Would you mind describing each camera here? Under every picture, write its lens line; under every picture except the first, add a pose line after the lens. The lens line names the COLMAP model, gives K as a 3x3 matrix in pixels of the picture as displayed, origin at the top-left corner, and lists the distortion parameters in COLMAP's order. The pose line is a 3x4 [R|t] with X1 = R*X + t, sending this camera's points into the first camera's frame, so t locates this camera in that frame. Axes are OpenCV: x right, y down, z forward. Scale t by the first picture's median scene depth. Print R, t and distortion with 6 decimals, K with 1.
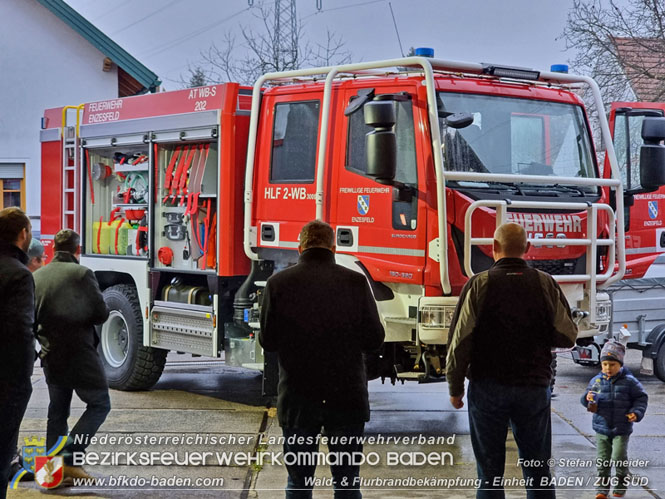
lens RADIAL K [[1326.4, 0, 332.5], [0, 1326.4, 249.5], [0, 0, 1]] dist [-0.433942, 4.865267]
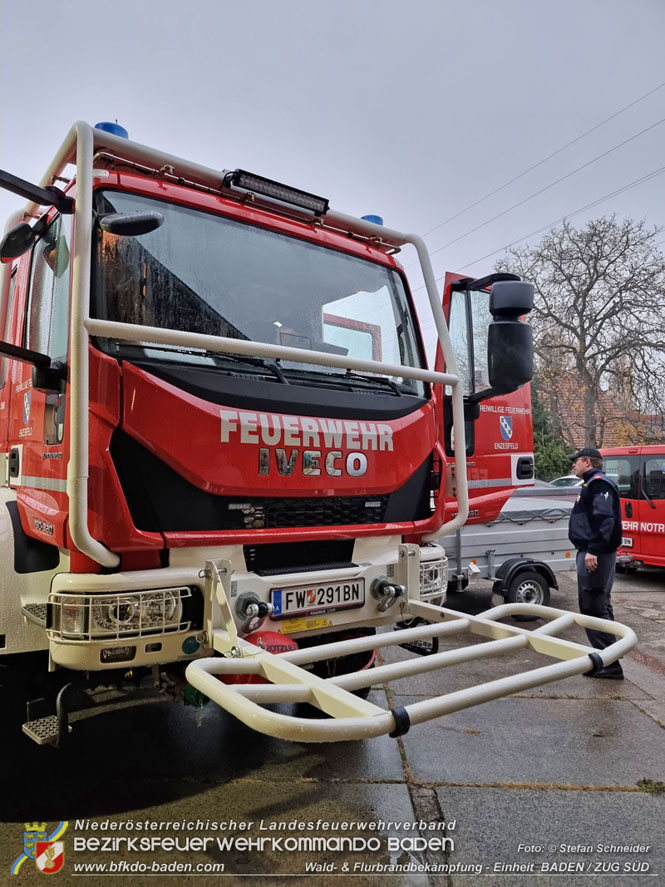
lens RADIAL K [[608.6, 0, 318.7], [0, 608.6, 443.3], [0, 0, 1]] dist [0.071344, -0.001519]
pose [[0.999674, -0.002889, -0.025369, 0.161423], [0.001093, 0.997510, -0.070521, 0.003099], [0.025510, 0.070470, 0.997188, 0.715307]]
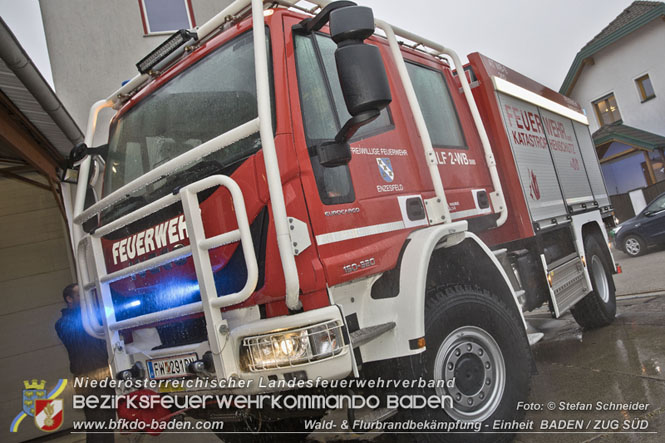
lens RADIAL K [[515.8, 0, 376.9], [0, 515.8, 209.0], [0, 0, 1]] dist [-0.048313, 0.004294]
pose [[0.269774, -0.179259, -0.946091, 0.448208], [0.216828, 0.968595, -0.121695, 0.024266], [0.938194, -0.172309, 0.300170, 1.006478]]
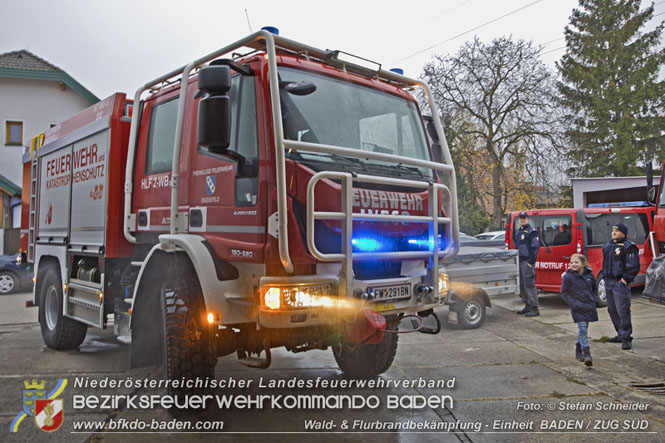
lens RADIAL K [[532.0, 0, 331.6], [0, 532.0, 199.4], [0, 0, 1]] dist [-0.081828, 0.123539]
pose [[0.995628, -0.005068, 0.093270, 0.076413], [0.013419, 0.995930, -0.089123, 0.014581], [-0.092438, 0.089985, 0.991644, 0.583557]]
